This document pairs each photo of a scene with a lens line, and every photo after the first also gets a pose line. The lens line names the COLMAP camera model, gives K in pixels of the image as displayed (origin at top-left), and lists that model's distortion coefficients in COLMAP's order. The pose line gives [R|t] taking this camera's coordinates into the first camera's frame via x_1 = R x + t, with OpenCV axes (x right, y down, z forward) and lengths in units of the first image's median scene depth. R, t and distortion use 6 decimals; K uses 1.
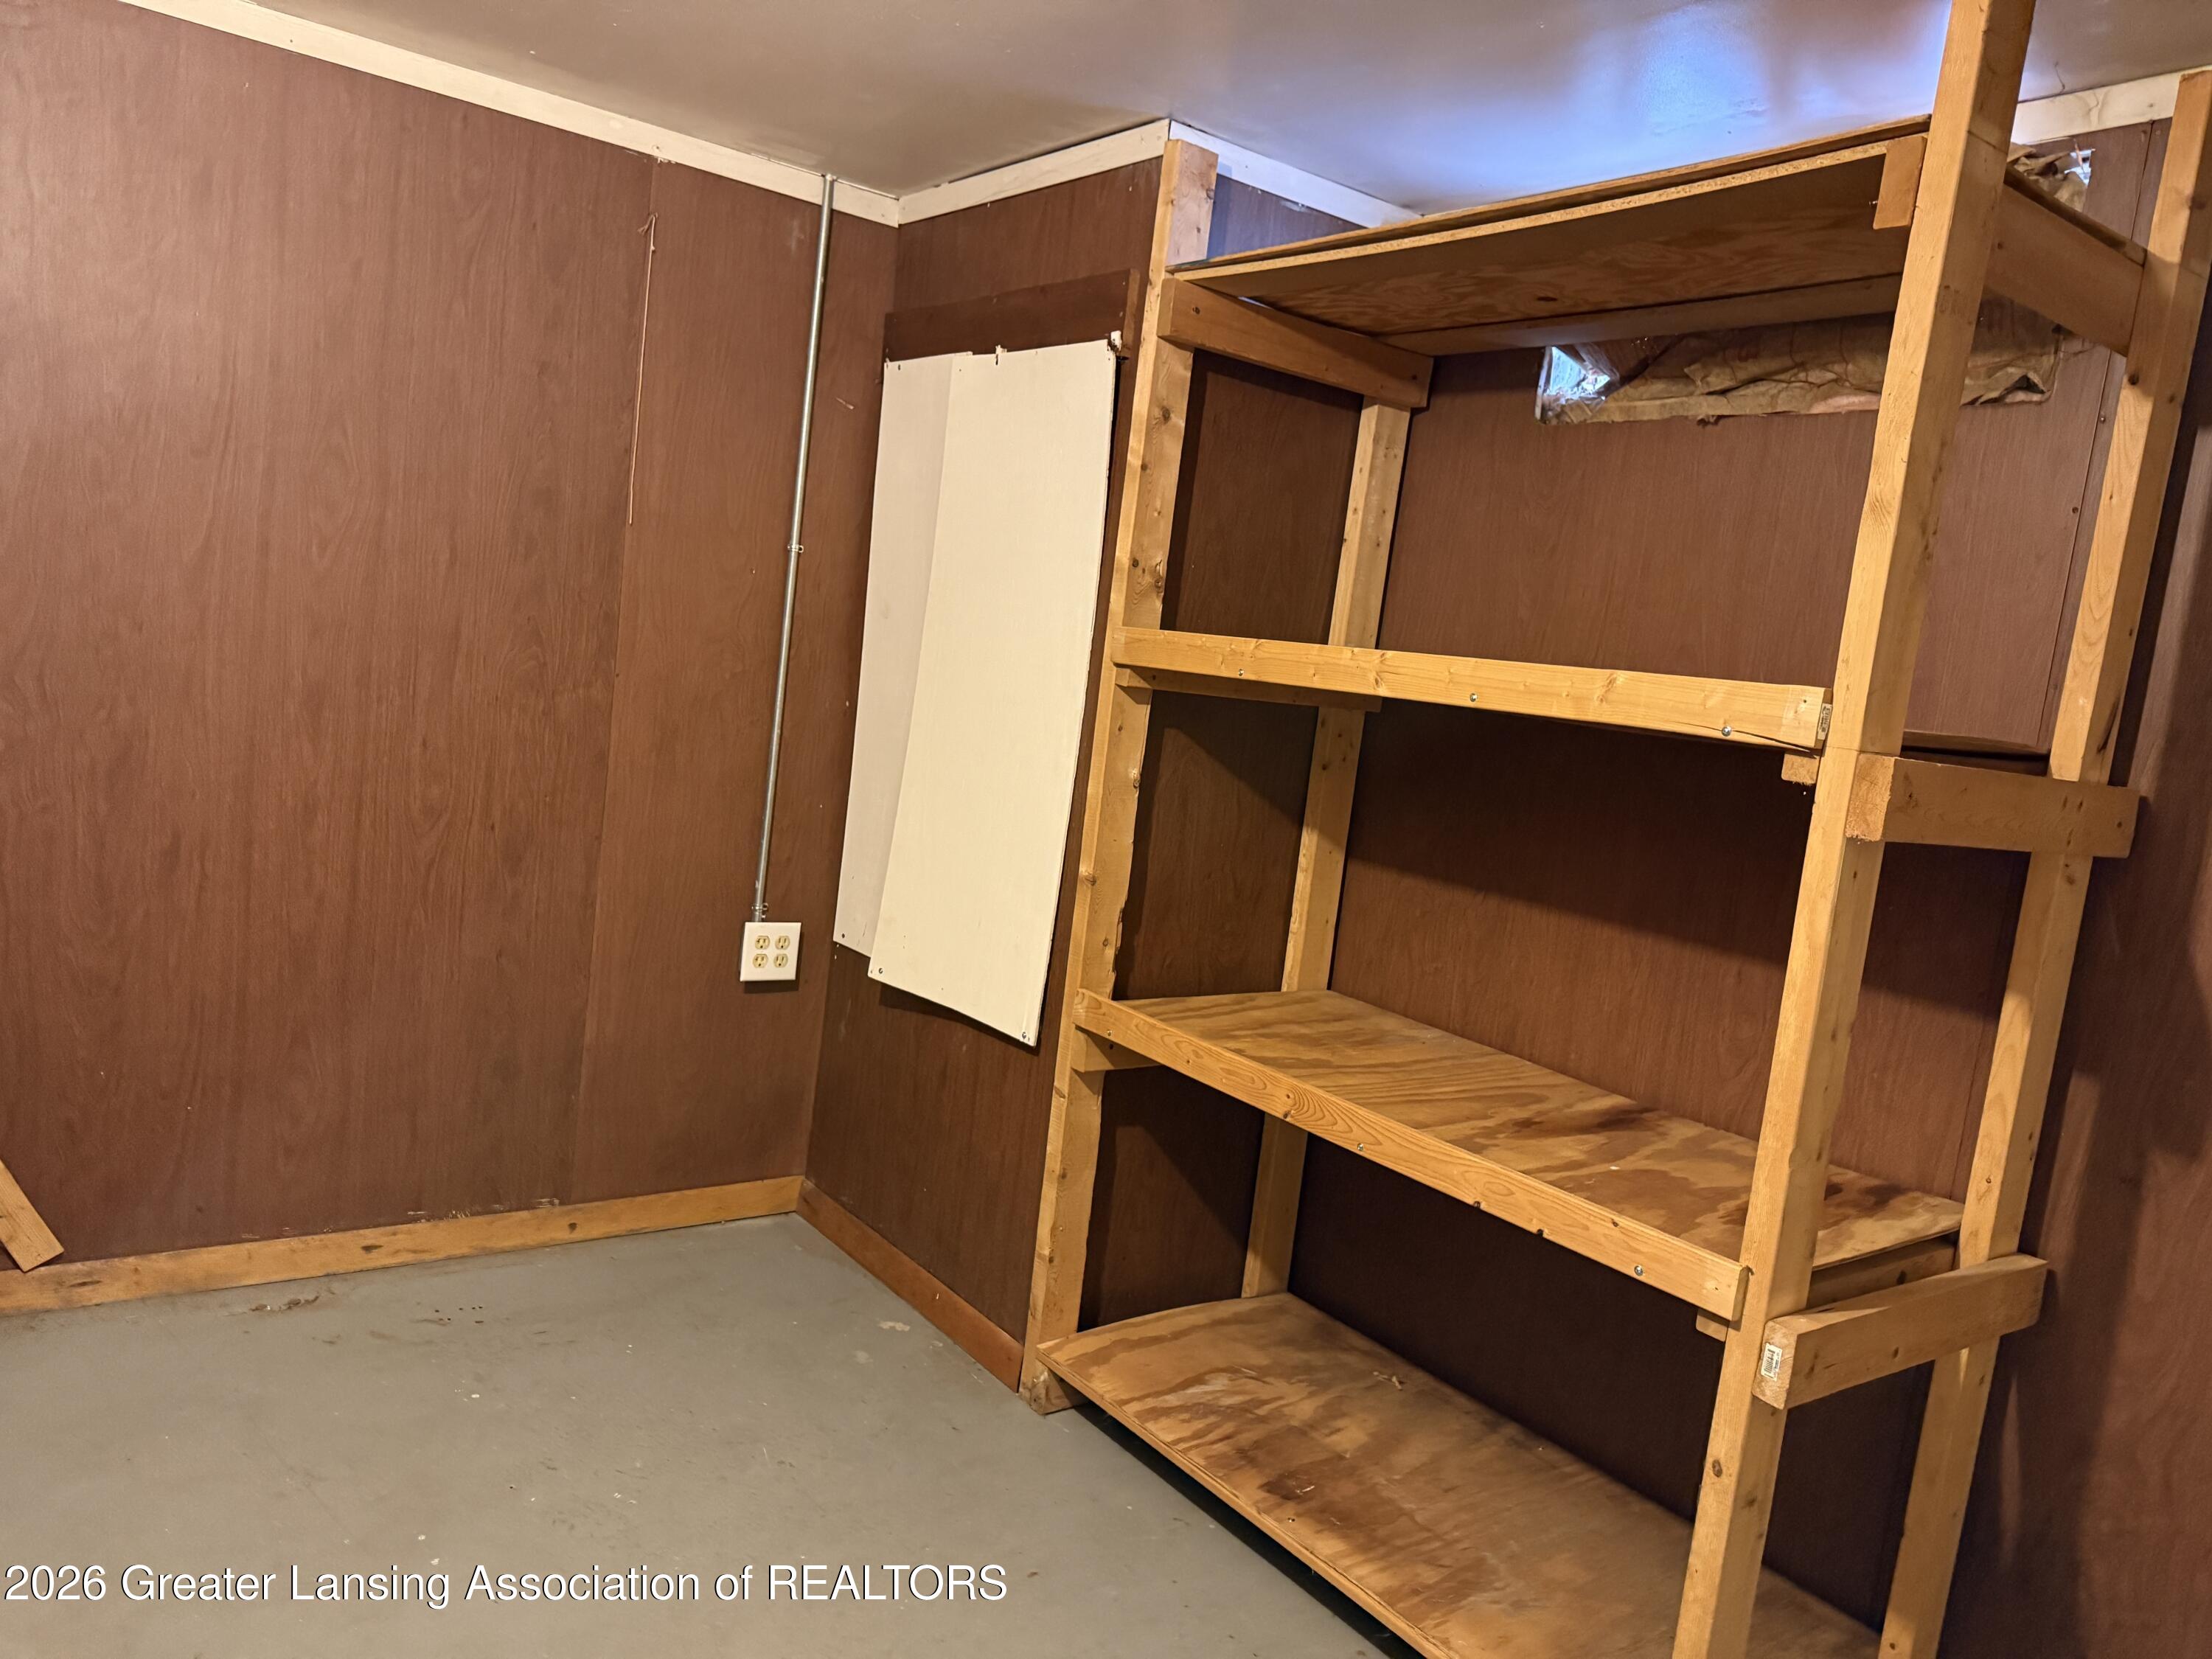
lens RADIAL K [[1563.5, 0, 1101.1], [0, 1563.5, 837.1], [0, 0, 1]] dist [0.142064, -0.219742]
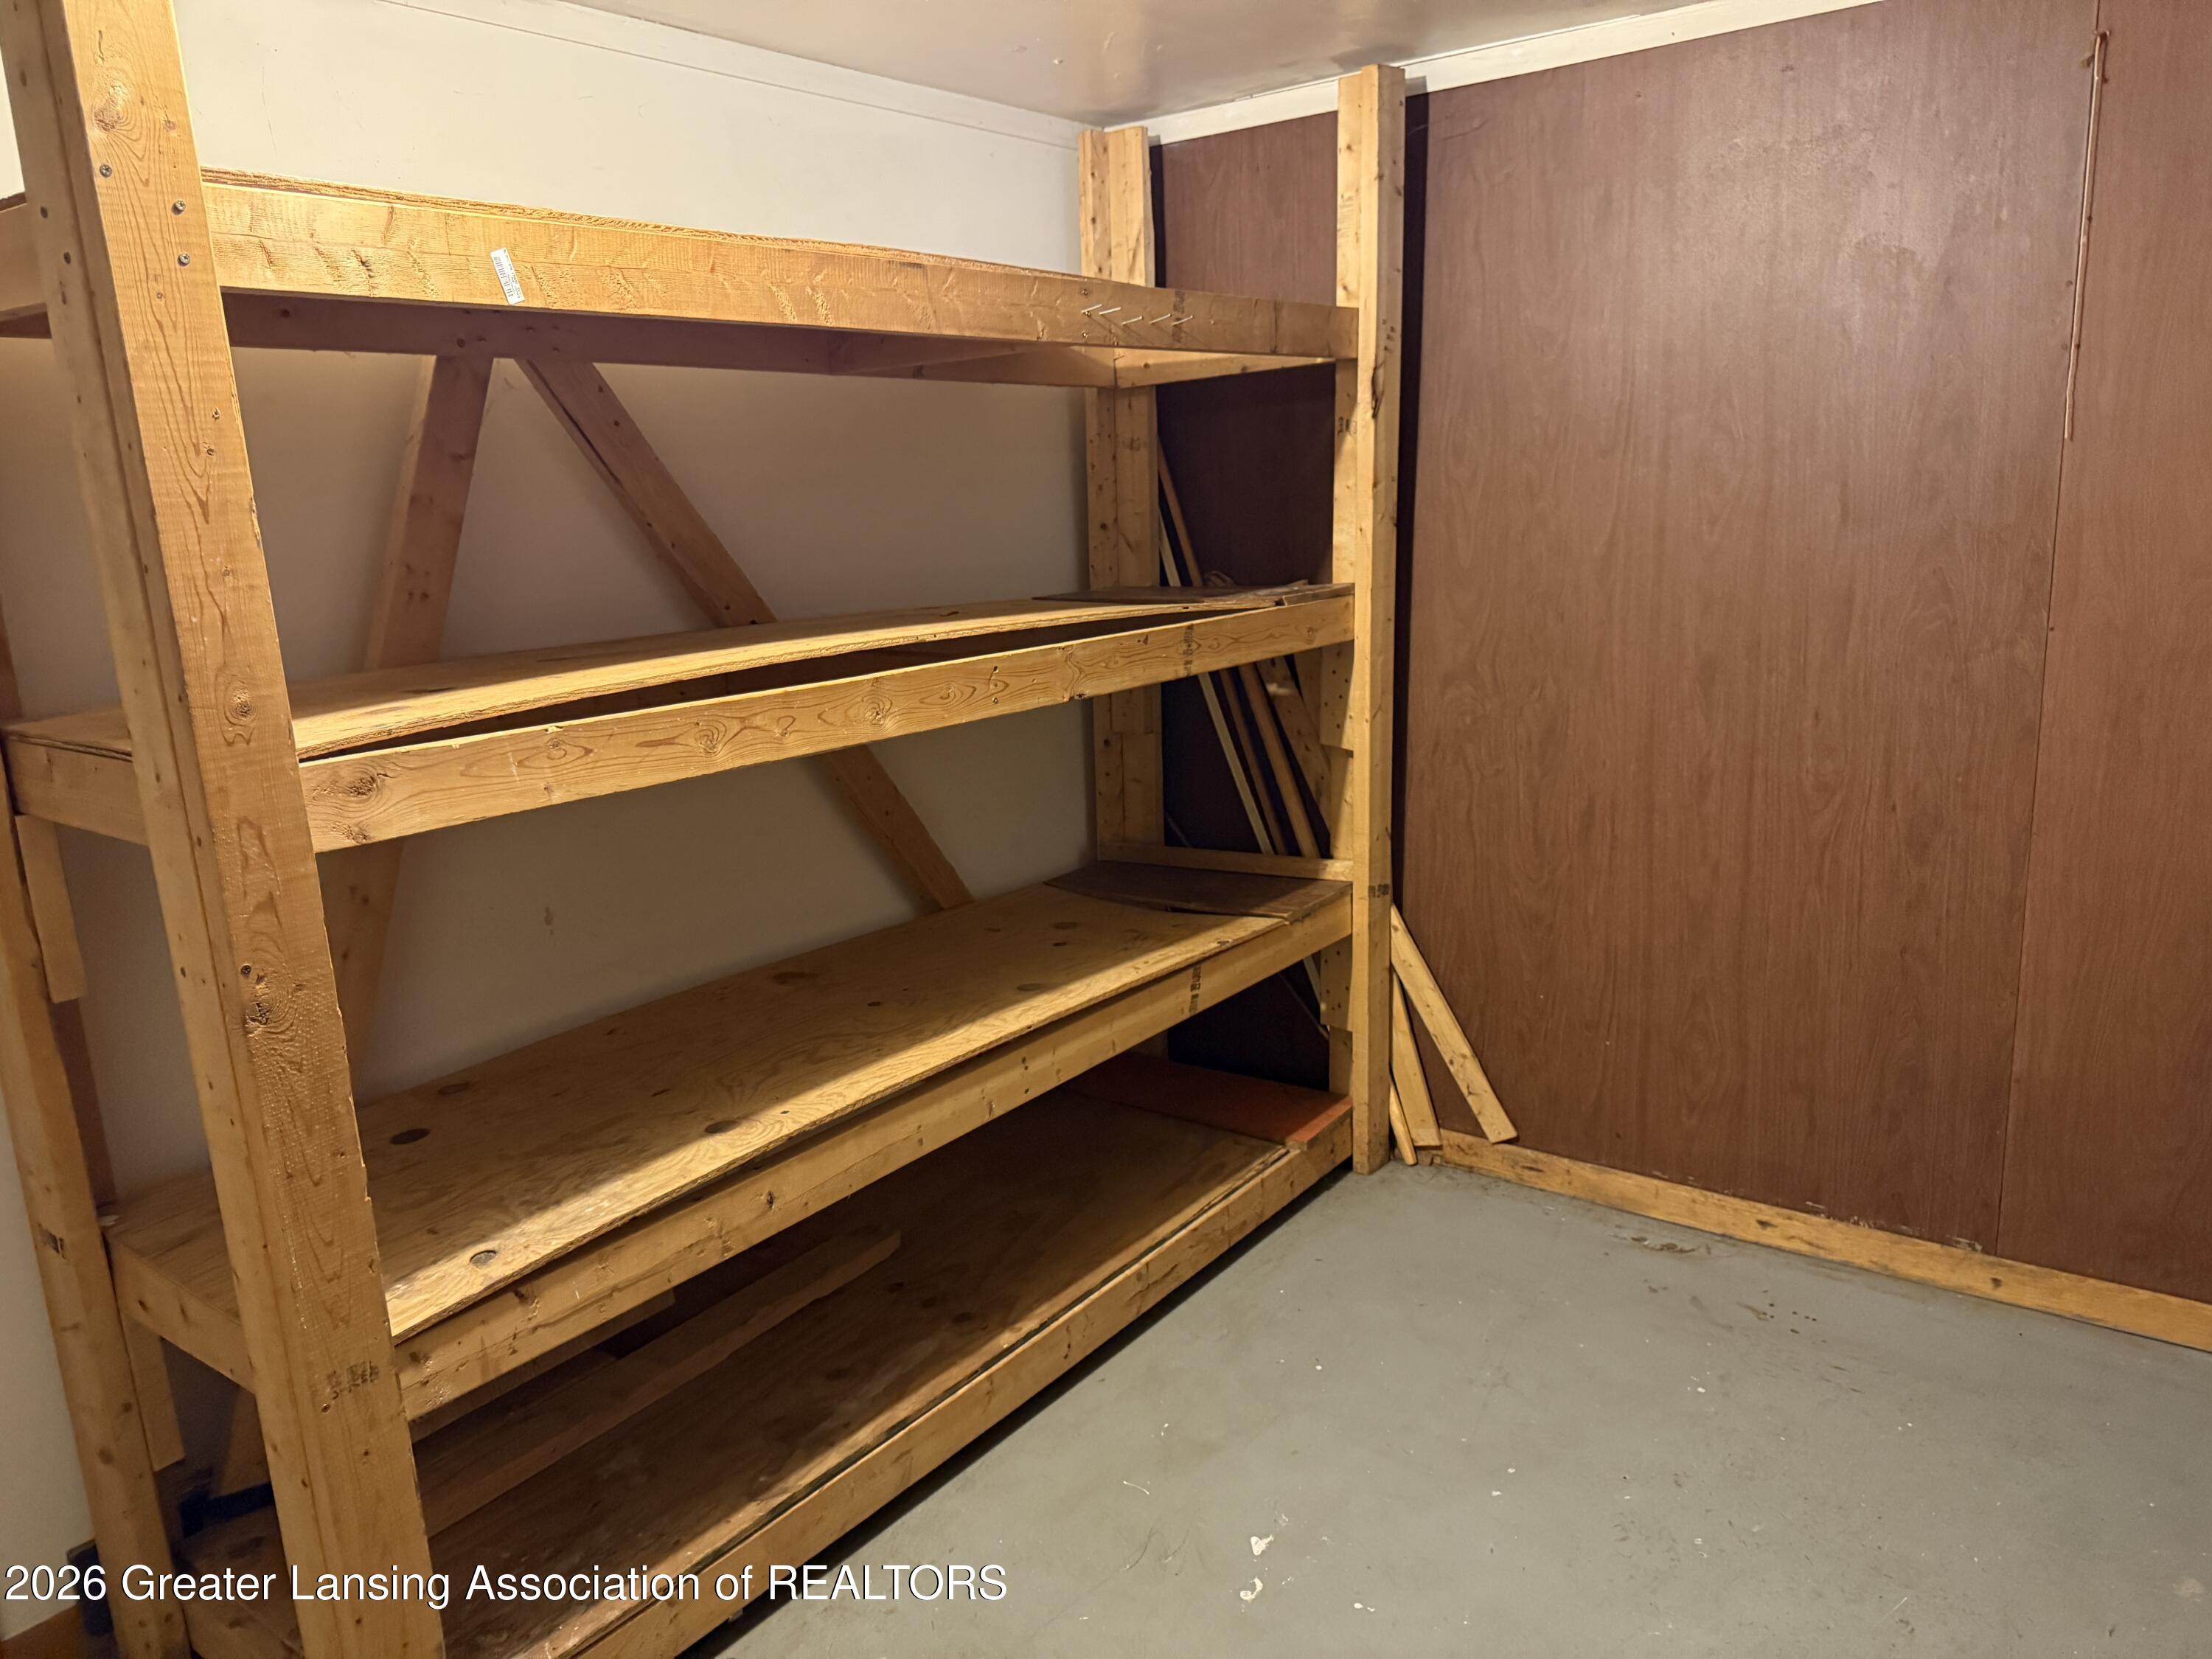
lens RADIAL K [[1563.5, 0, 1101.1], [0, 1563.5, 837.1], [0, 0, 1]] dist [0.142064, -0.219742]
pose [[0.291560, 0.076803, -0.953464, 0.362226], [-0.045481, 0.996757, 0.066382, -0.030640], [0.955471, 0.024010, 0.294108, 0.318907]]
